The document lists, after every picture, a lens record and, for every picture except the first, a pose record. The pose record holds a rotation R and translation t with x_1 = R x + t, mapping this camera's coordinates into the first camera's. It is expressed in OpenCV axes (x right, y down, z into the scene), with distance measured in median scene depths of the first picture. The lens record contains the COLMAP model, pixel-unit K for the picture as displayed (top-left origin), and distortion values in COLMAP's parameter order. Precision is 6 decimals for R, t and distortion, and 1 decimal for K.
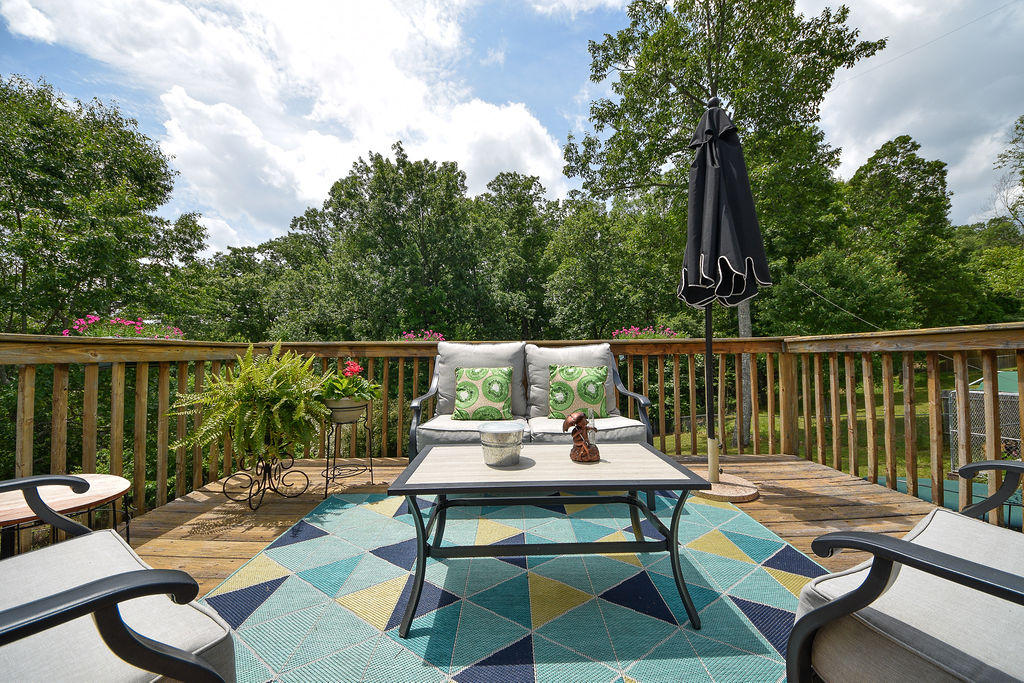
lens RADIAL K [[362.5, 0, 513.2], [0, 362.5, 341.1], [0, 0, 1]] dist [0.031883, -0.020179]
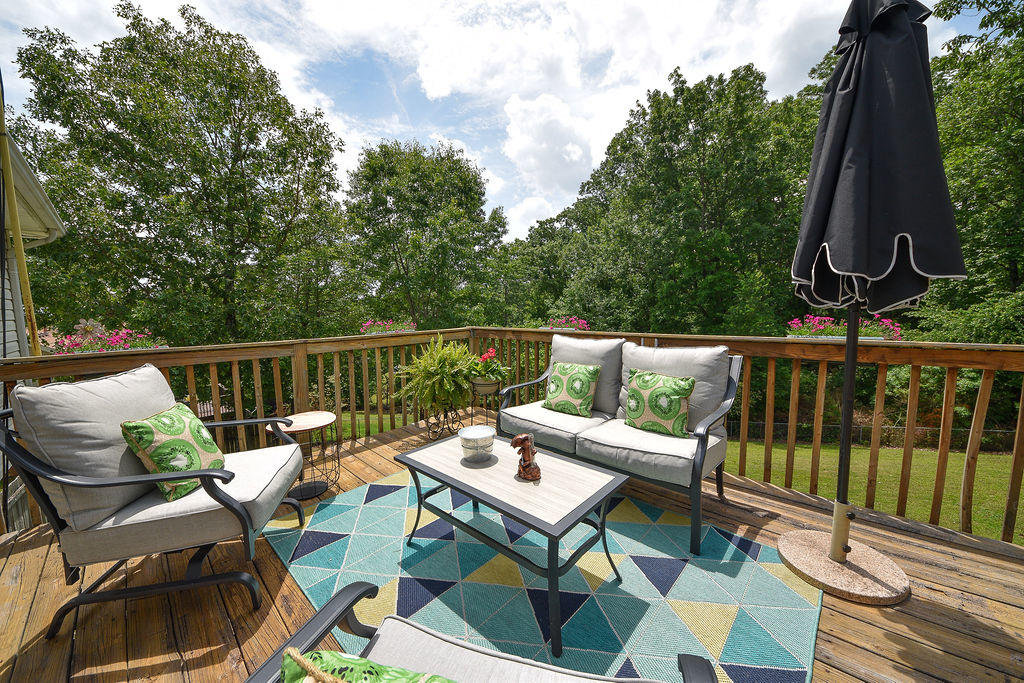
lens RADIAL K [[362.5, 0, 513.2], [0, 362.5, 341.1], [0, 0, 1]] dist [0.031883, -0.020179]
pose [[0.730695, 0.056655, -0.680349, 0.040755], [0.037208, 0.991765, 0.122548, -0.010522], [0.681689, -0.114860, 0.722570, 0.008525]]
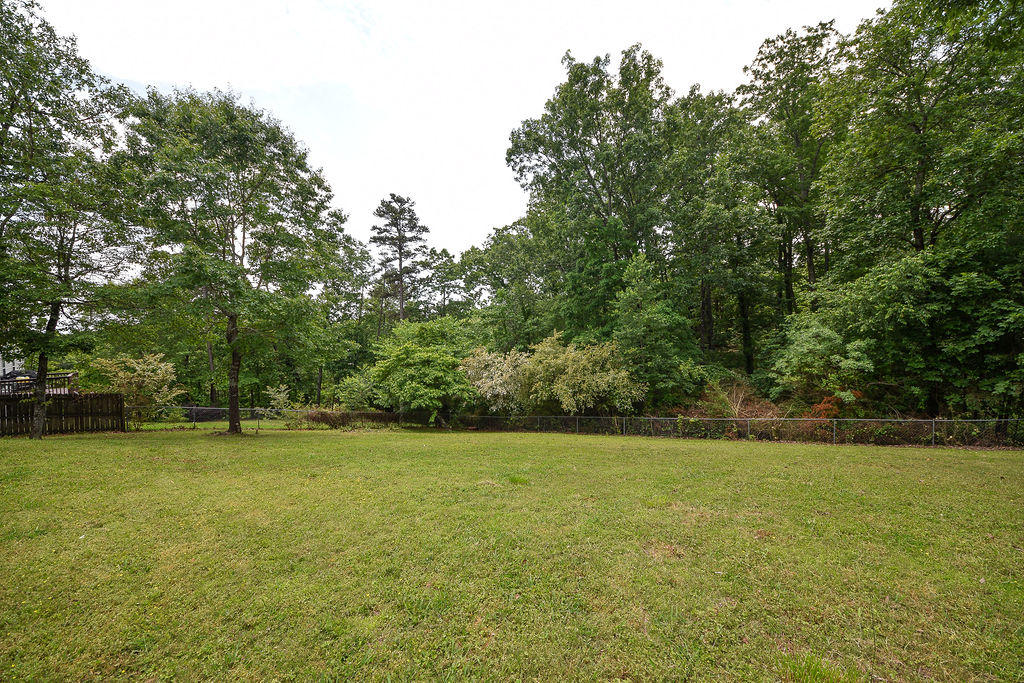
lens RADIAL K [[362.5, 0, 513.2], [0, 362.5, 341.1], [0, 0, 1]] dist [0.031883, -0.020179]
pose [[0.716685, 0.018651, -0.697148, 0.194727], [0.029203, 0.997963, 0.056720, 0.078017], [0.696786, -0.061010, 0.714680, 0.232451]]
